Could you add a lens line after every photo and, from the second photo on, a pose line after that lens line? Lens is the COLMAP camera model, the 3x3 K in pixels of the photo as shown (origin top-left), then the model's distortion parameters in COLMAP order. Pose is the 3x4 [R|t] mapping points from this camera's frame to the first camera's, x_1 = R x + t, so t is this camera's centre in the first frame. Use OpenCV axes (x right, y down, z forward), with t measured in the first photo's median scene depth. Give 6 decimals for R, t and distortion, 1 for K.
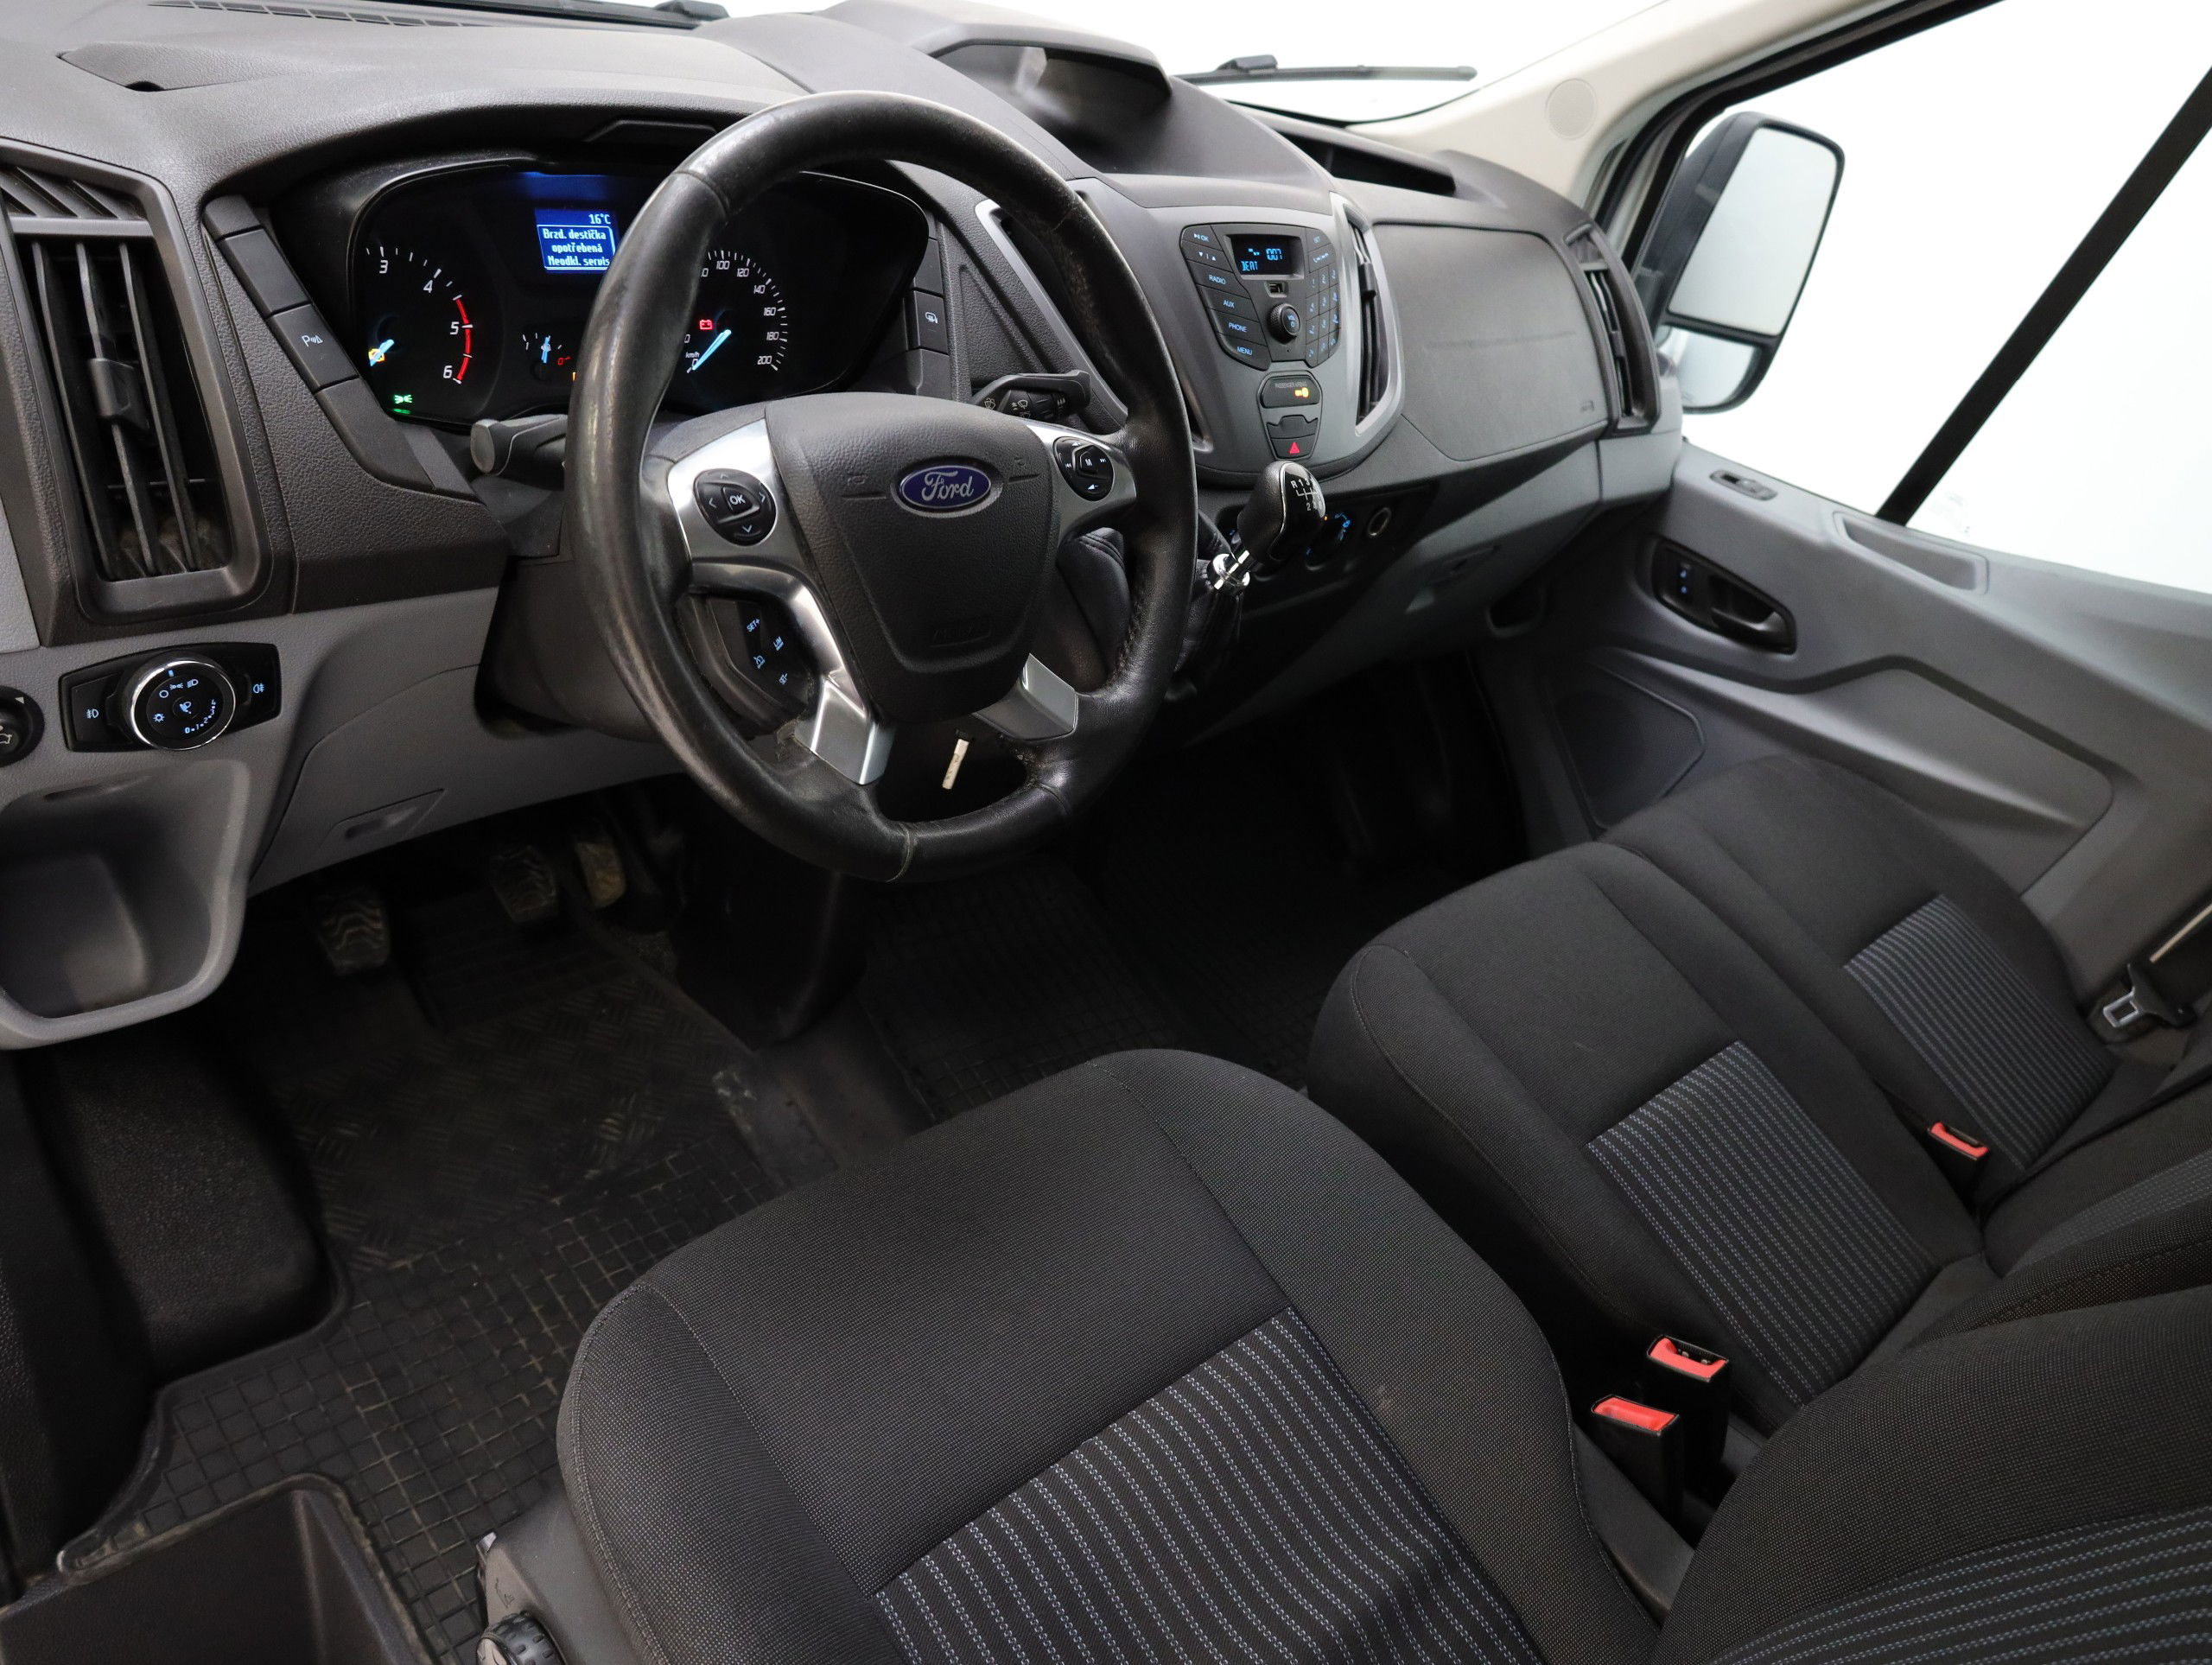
lens RADIAL K [[1746.0, 0, 1106.0], [0, 1746.0, 832.5], [0, 0, 1]] dist [-0.001079, 0.007046]
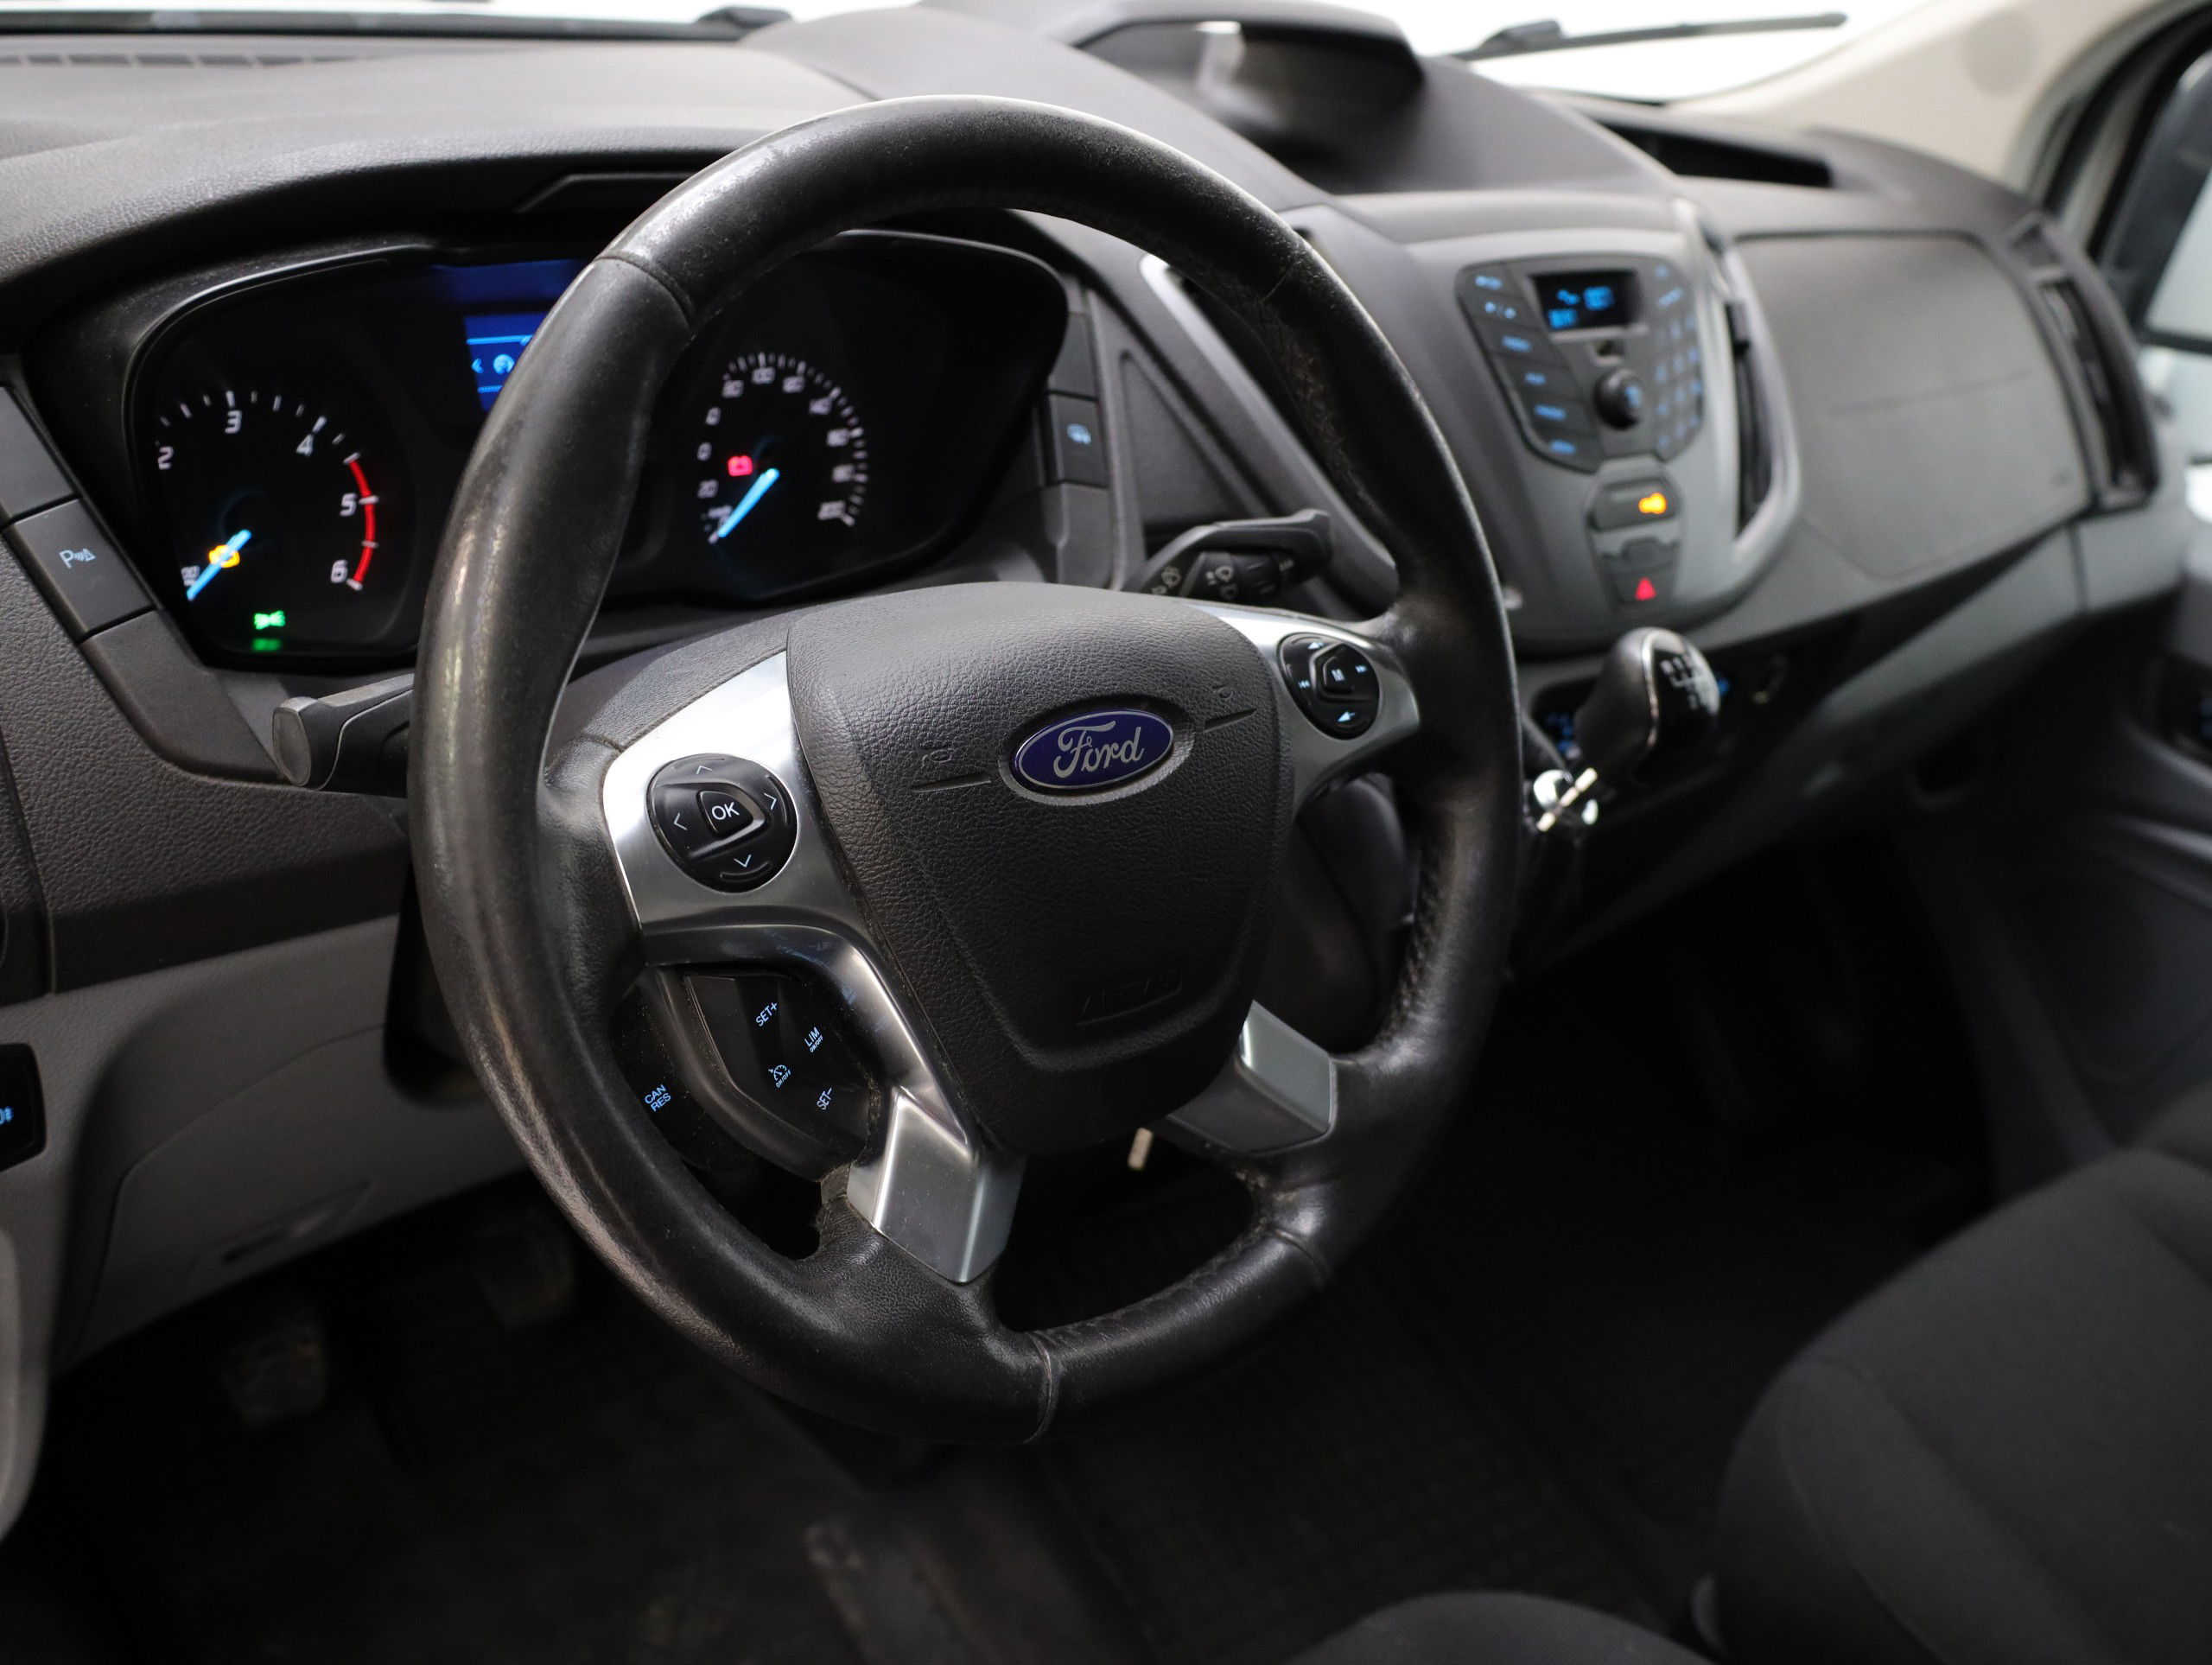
lens RADIAL K [[2120.8, 0, 1106.0], [0, 2120.8, 832.5], [0, 0, 1]] dist [-0.046330, 0.127295]
pose [[0.993007, -0.039467, -0.111263, -0.008569], [0.031735, 0.997012, -0.070425, -0.092509], [0.113710, 0.066402, 0.991293, 0.234158]]
